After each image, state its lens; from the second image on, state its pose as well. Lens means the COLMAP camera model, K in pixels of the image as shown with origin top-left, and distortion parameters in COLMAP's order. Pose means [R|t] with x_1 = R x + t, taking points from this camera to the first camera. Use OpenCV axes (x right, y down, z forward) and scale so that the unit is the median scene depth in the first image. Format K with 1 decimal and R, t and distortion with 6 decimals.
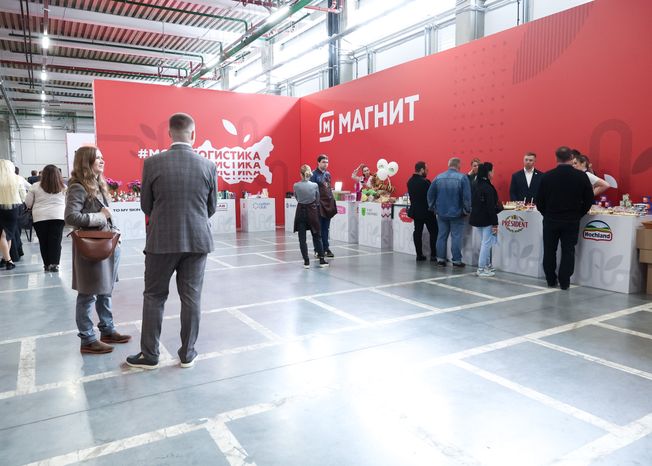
lens RADIAL K [[480.2, 0, 338.0], [0, 480.2, 235.4], [0, 0, 1]] dist [0.008278, -0.005249]
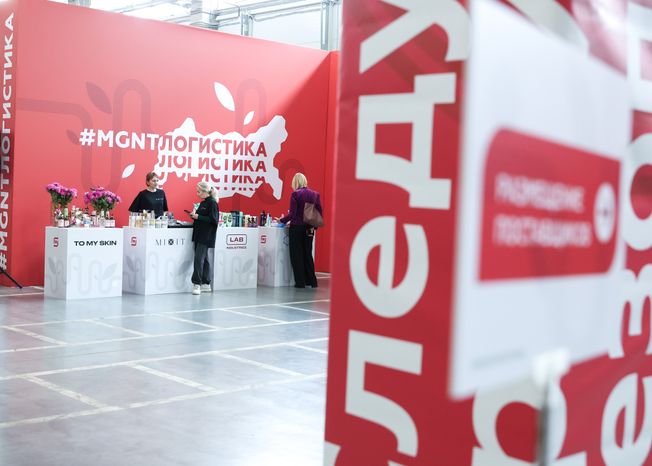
lens RADIAL K [[912.2, 0, 328.7], [0, 912.2, 236.6], [0, 0, 1]] dist [-0.018235, 0.000000]
pose [[0.976443, 0.035034, 0.212913, -0.337749], [-0.023372, 0.998098, -0.057049, -0.006405], [-0.214506, 0.050729, 0.975404, -0.047382]]
